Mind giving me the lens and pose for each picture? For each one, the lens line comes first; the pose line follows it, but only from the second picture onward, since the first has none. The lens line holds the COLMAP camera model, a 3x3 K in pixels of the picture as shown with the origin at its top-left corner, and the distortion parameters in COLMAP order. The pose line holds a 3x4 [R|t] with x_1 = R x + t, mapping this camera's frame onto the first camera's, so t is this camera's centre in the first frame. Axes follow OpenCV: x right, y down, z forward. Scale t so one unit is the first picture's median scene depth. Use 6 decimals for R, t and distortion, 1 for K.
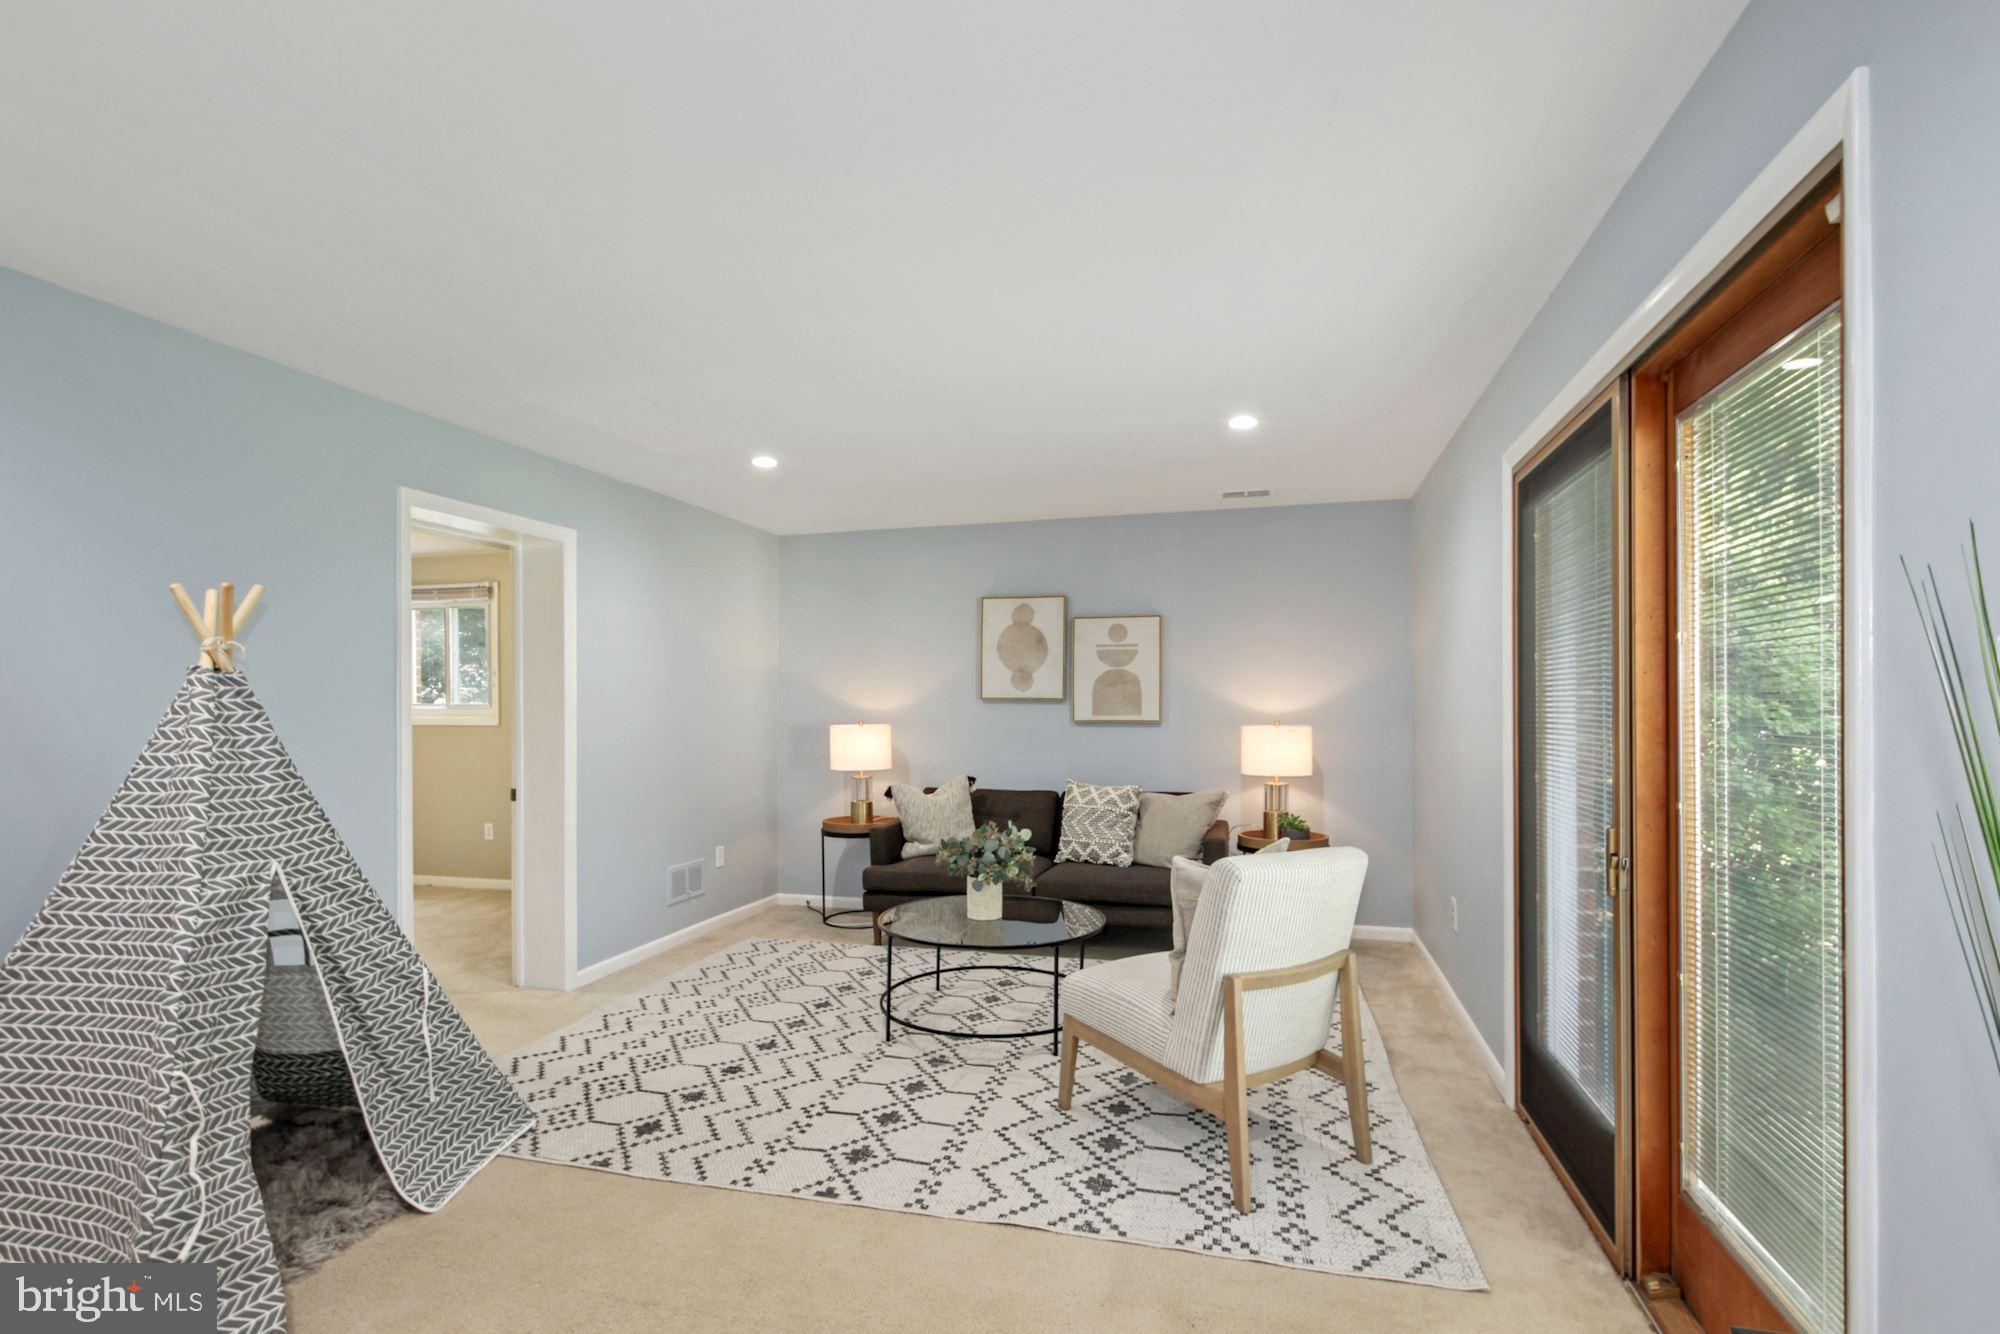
lens RADIAL K [[938.5, 0, 997.7], [0, 938.5, 694.0], [0, 0, 1]] dist [-0.000890, -0.000003]
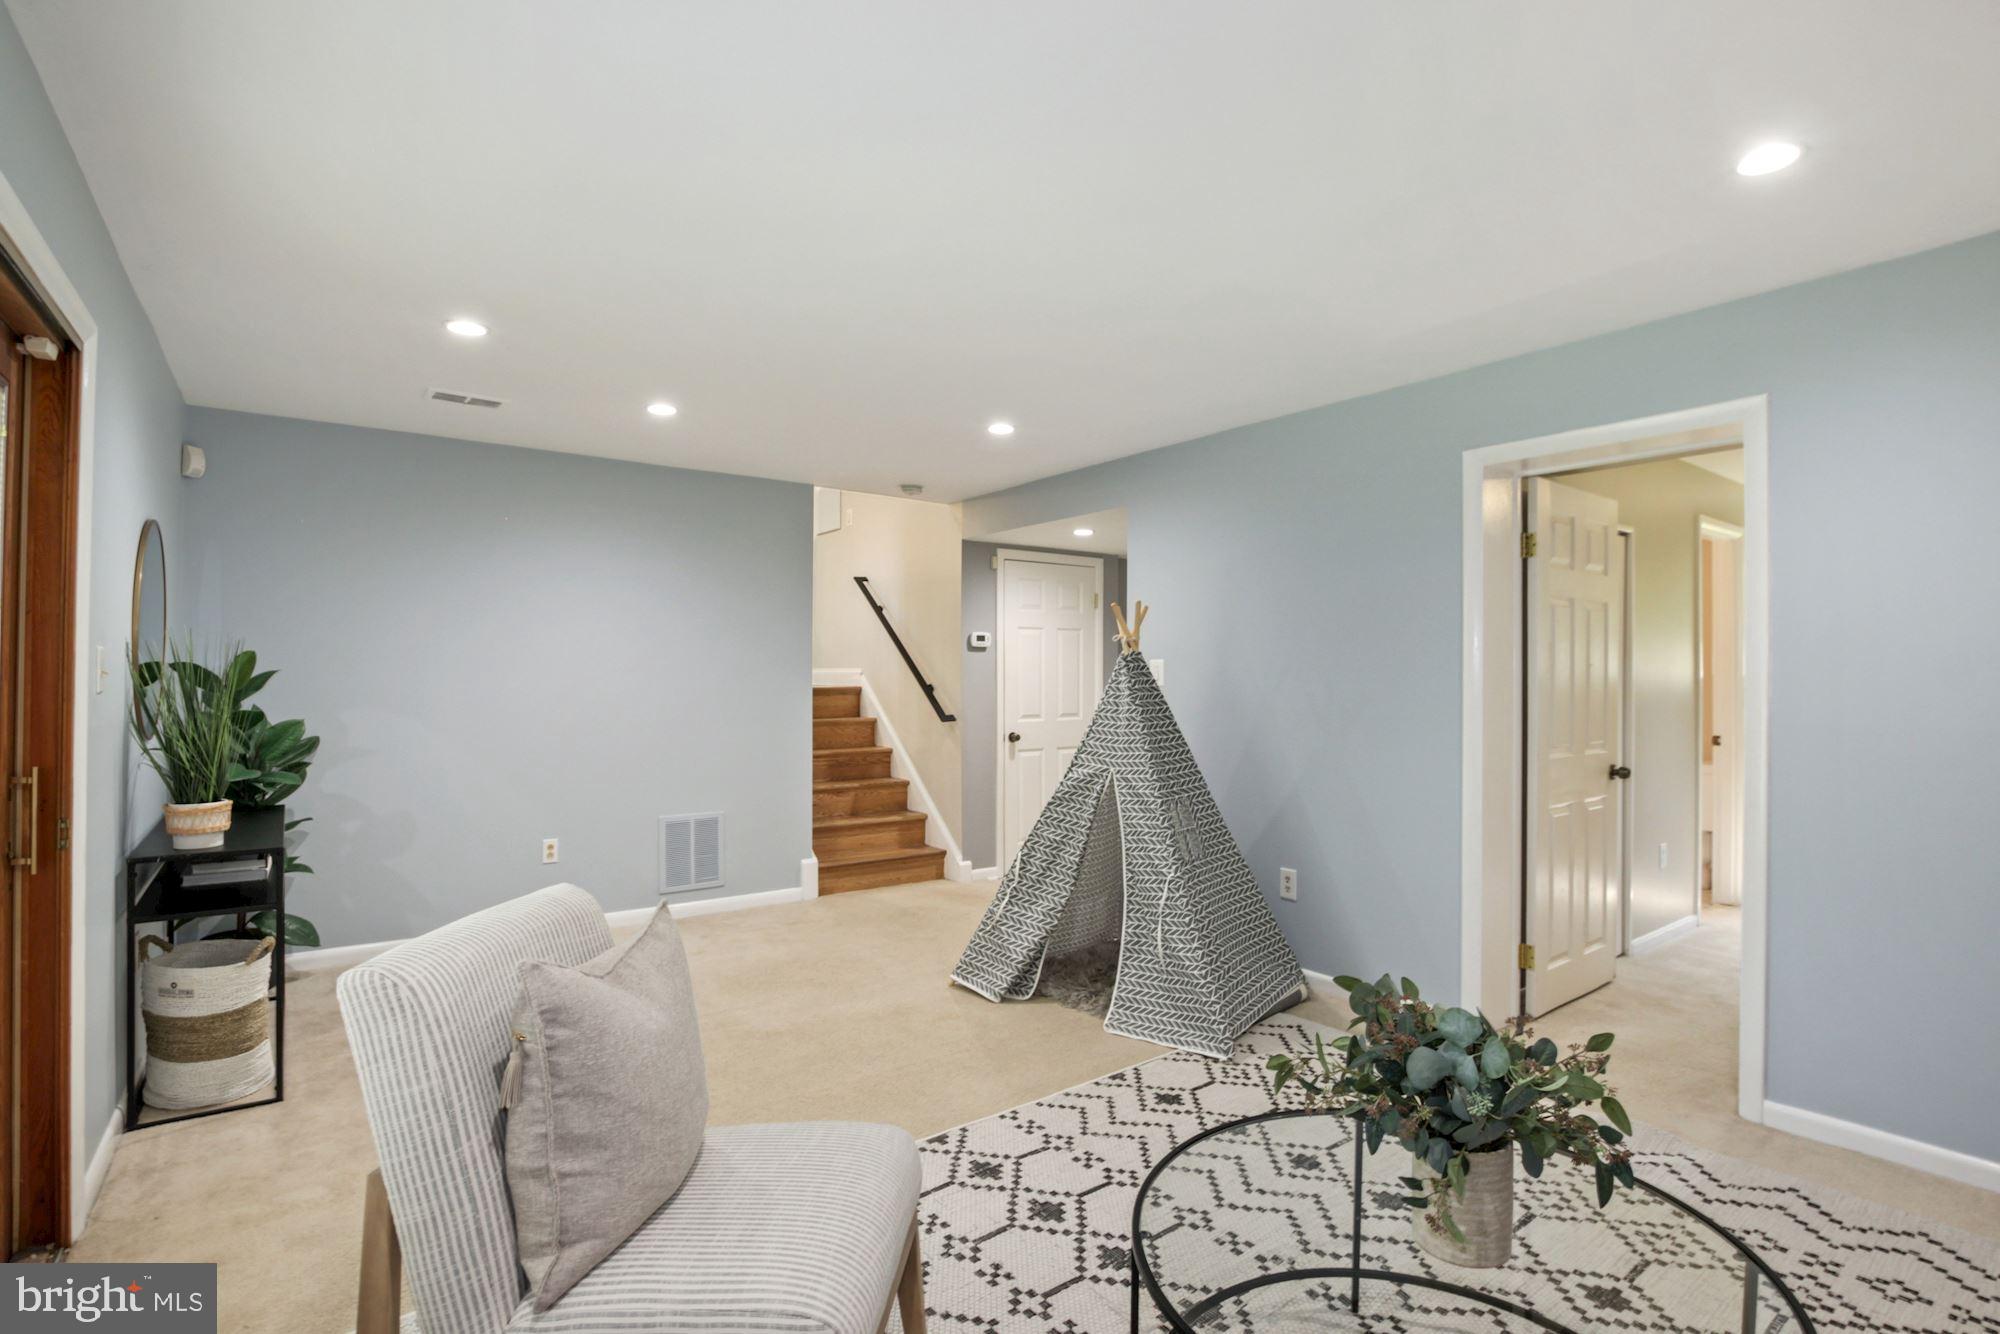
lens RADIAL K [[938.5, 0, 997.7], [0, 938.5, 694.0], [0, 0, 1]] dist [-0.000890, -0.000003]
pose [[-0.617602, 0.000518, -0.786490, 0.365925], [0.006021, 0.999974, -0.004069, 0.023817], [0.786468, -0.007248, -0.617589, 1.032047]]
